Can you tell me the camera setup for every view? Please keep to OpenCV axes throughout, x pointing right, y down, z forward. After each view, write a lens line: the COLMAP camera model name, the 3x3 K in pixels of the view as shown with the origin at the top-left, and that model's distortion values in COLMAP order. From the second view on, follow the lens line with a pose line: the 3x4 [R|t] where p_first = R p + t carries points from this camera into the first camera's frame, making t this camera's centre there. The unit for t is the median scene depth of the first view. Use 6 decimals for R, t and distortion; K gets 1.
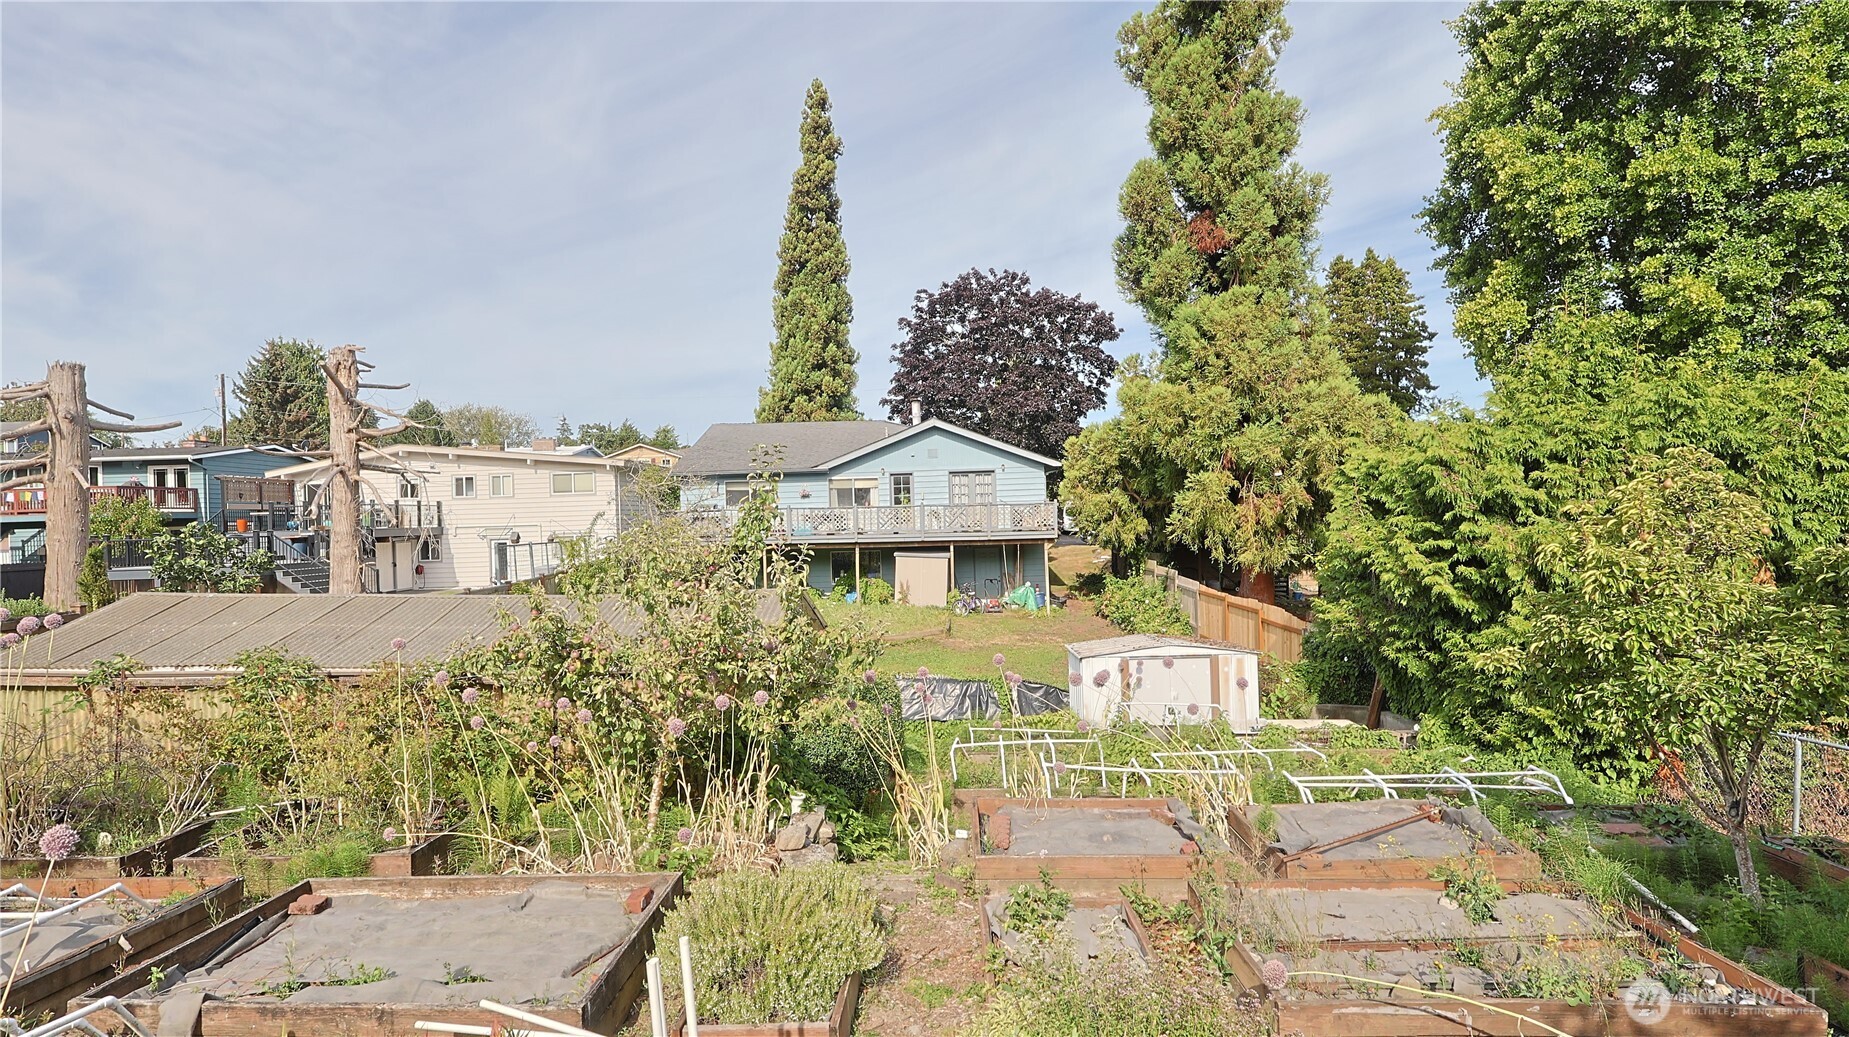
lens RADIAL K [[959.9, 0, 926.9], [0, 959.9, 523.1], [0, 0, 1]] dist [0.001194, 0.001185]
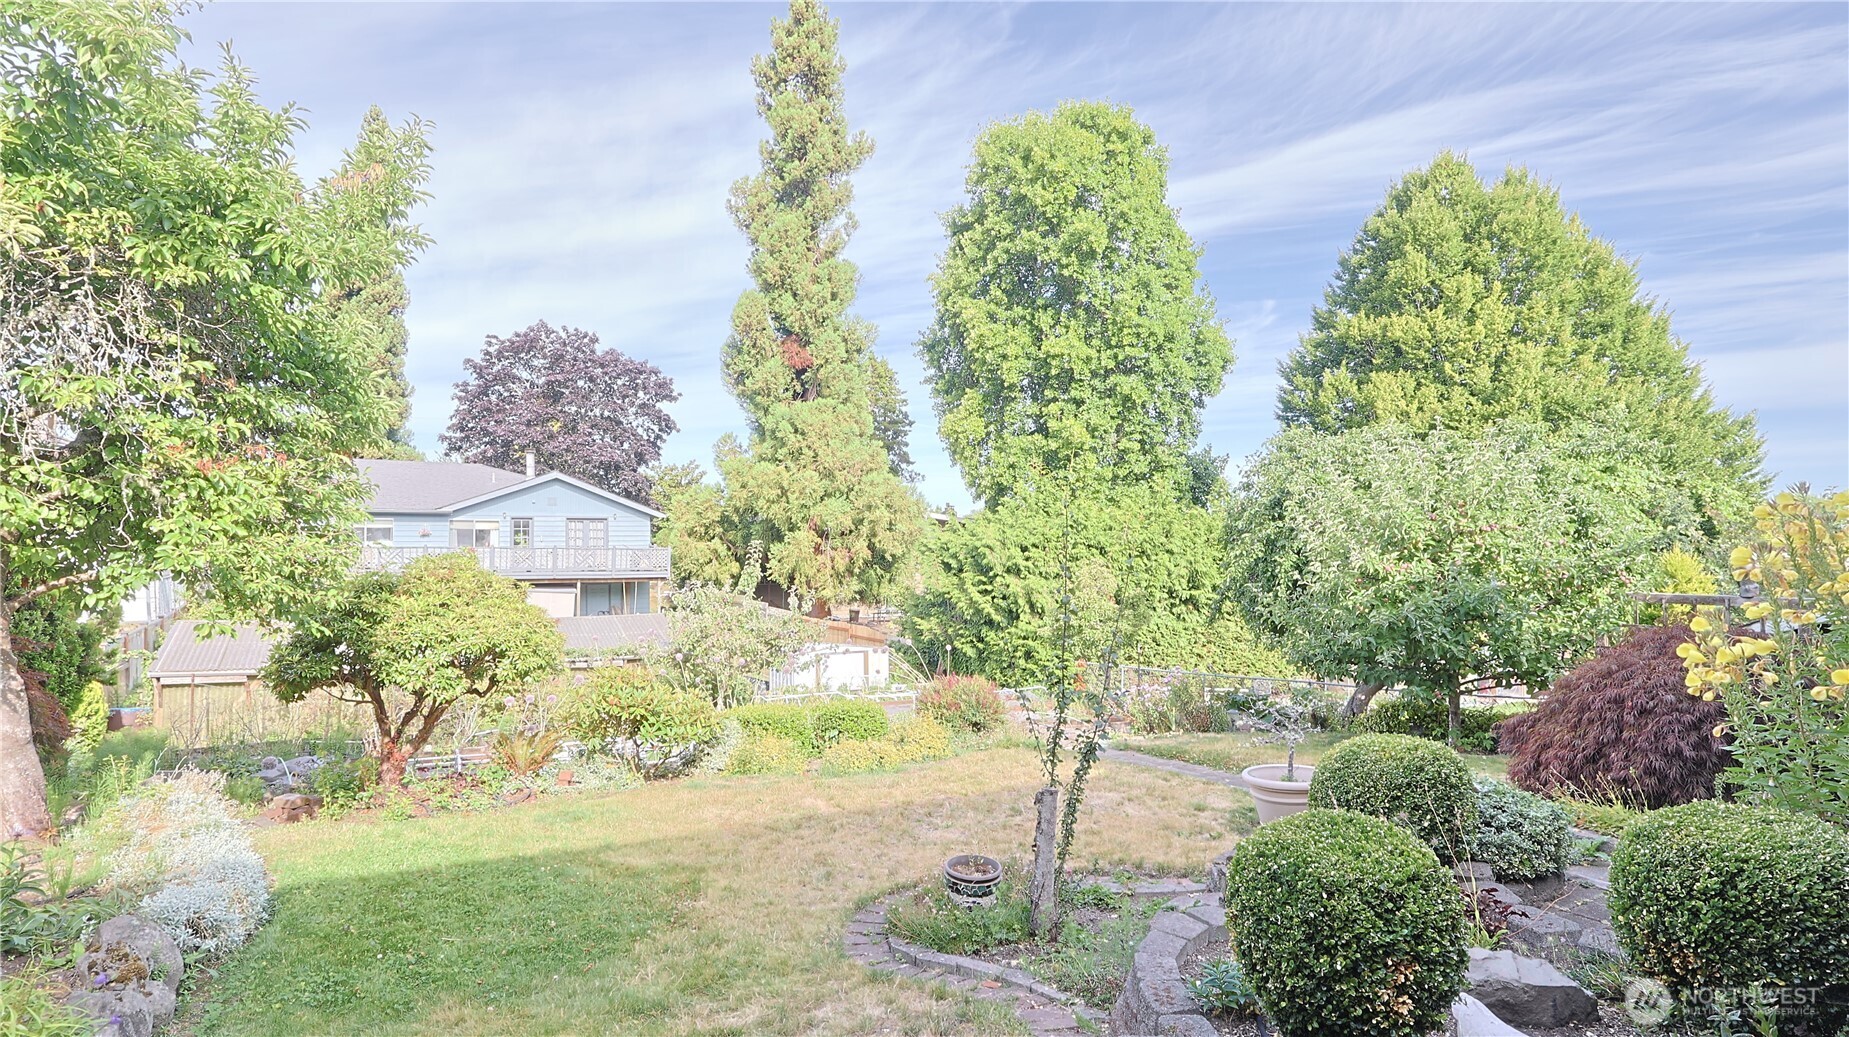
lens RADIAL K [[960.3, 0, 928.1], [0, 960.3, 524.2], [0, 0, 1]] dist [-0.000307, 0.003624]
pose [[0.857803, 0.037915, 0.512579, -0.213940], [-0.020394, 0.999001, -0.039766, -0.010071], [-0.513574, 0.023658, 0.857719, -0.232446]]
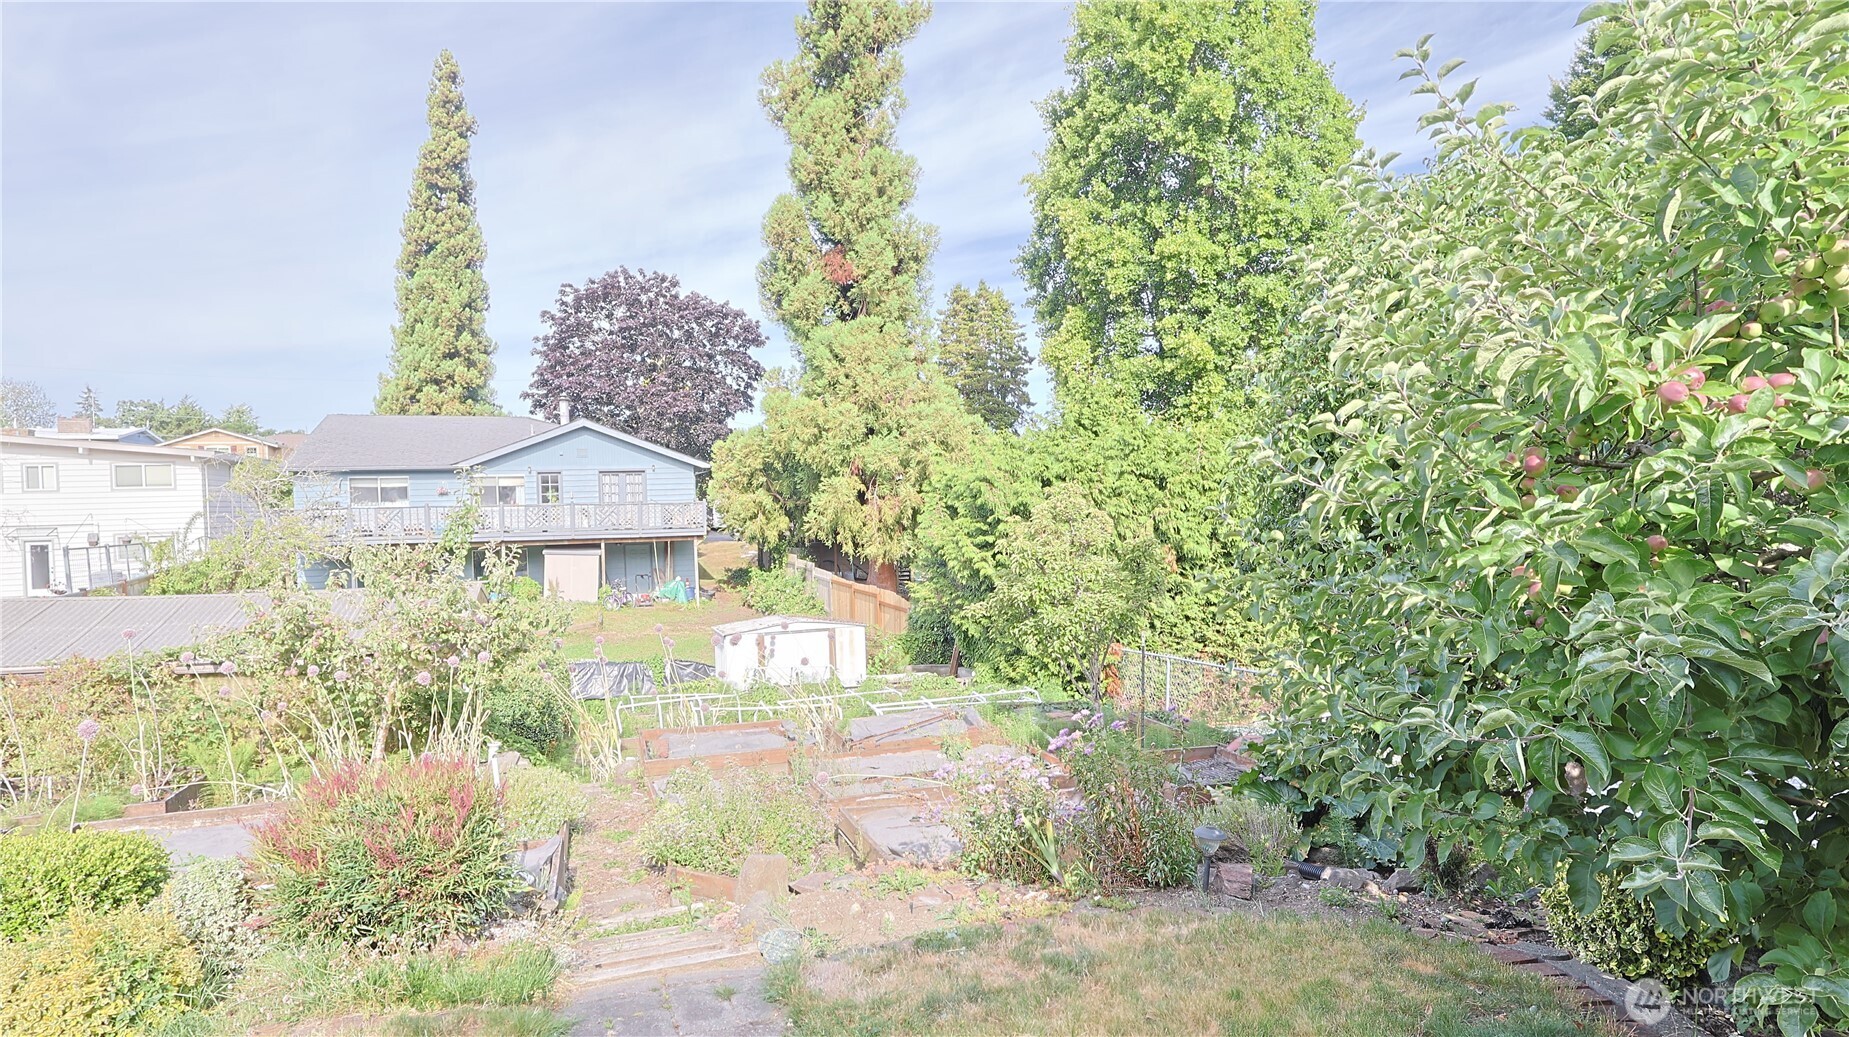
lens RADIAL K [[959.9, 0, 926.9], [0, 959.9, 523.1], [0, 0, 1]] dist [0.001194, 0.001185]
pose [[0.935995, -0.003173, 0.351999, -0.011379], [0.001402, 0.999985, 0.005287, -0.003025], [-0.352010, -0.004455, 0.935986, -0.094939]]
